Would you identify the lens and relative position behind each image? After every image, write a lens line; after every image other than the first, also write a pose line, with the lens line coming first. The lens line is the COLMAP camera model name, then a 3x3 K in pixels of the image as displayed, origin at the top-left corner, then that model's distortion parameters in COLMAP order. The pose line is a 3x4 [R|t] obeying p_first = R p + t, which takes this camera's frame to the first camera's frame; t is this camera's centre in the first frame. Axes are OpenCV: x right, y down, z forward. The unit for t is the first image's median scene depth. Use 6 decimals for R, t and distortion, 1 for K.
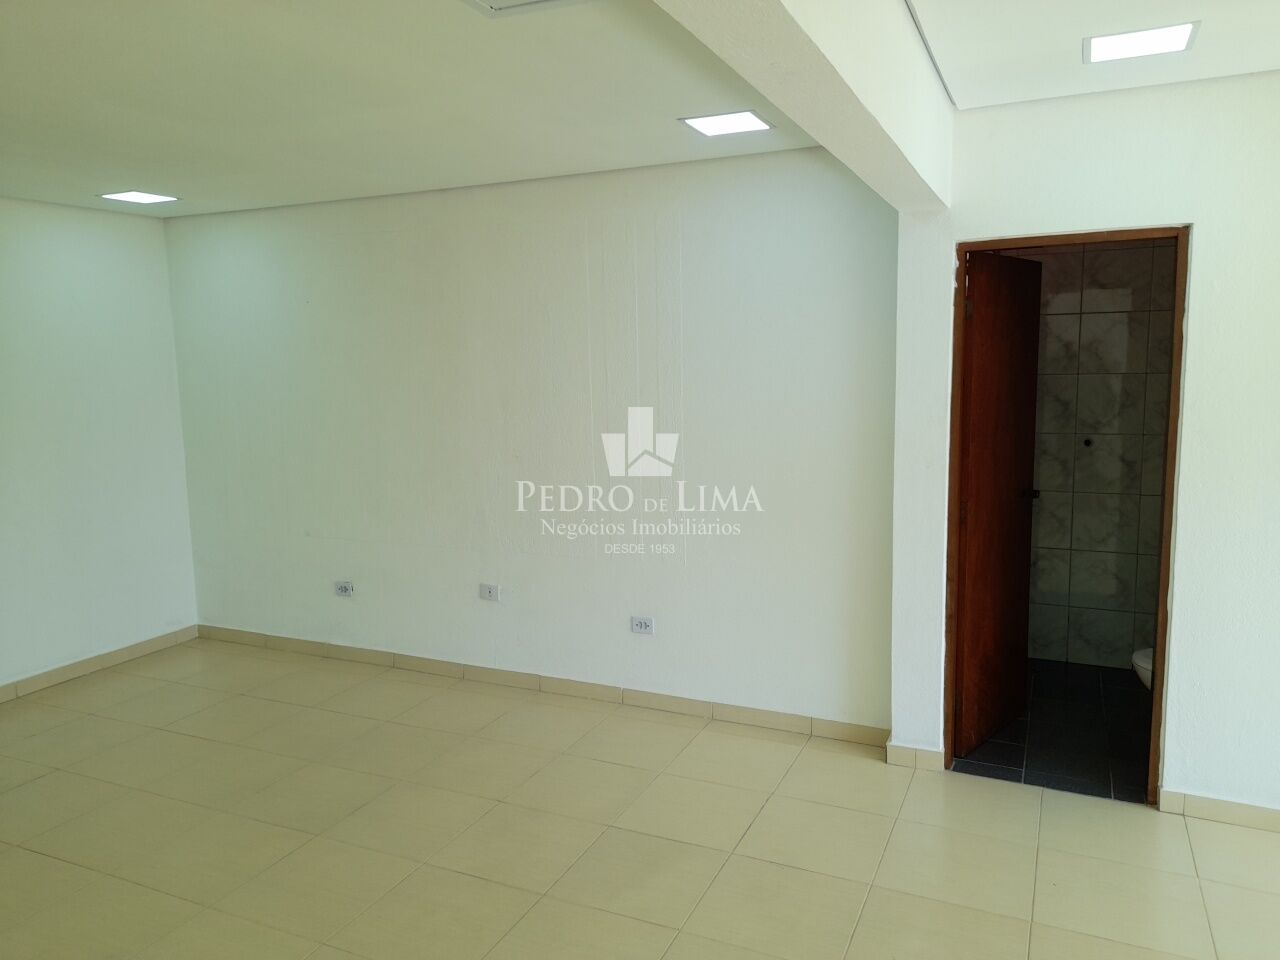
lens RADIAL K [[932.2, 0, 636.4], [0, 932.2, 486.7], [0, 0, 1]] dist [0.059913, -0.053469]
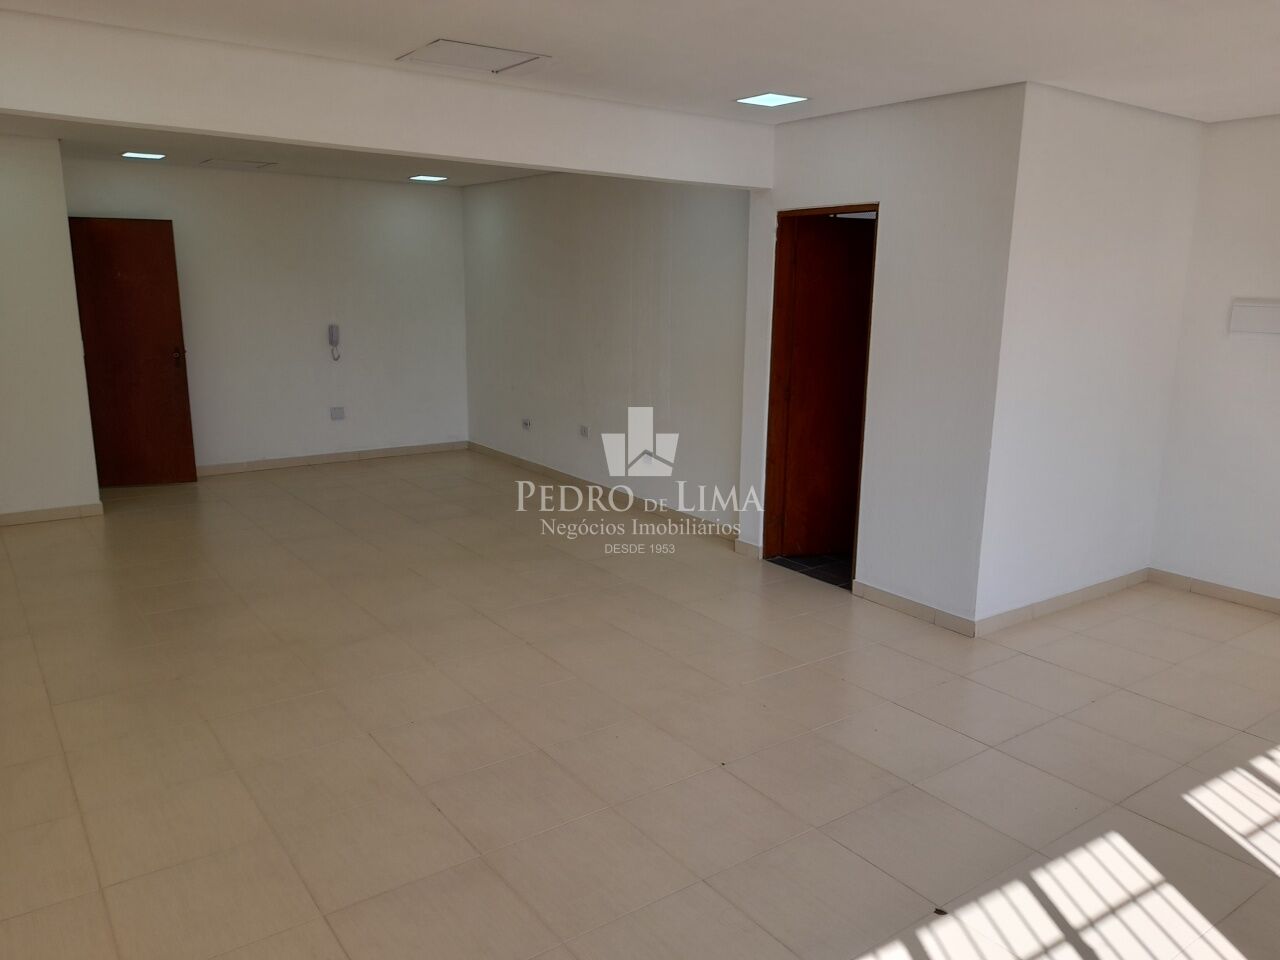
lens RADIAL K [[932.2, 0, 636.4], [0, 932.2, 486.7], [0, 0, 1]] dist [0.059913, -0.053469]
pose [[0.875235, 0.131334, -0.465526, 0.845867], [-0.091726, 0.990035, 0.106855, 0.038803], [0.474920, -0.050822, 0.878560, -0.436411]]
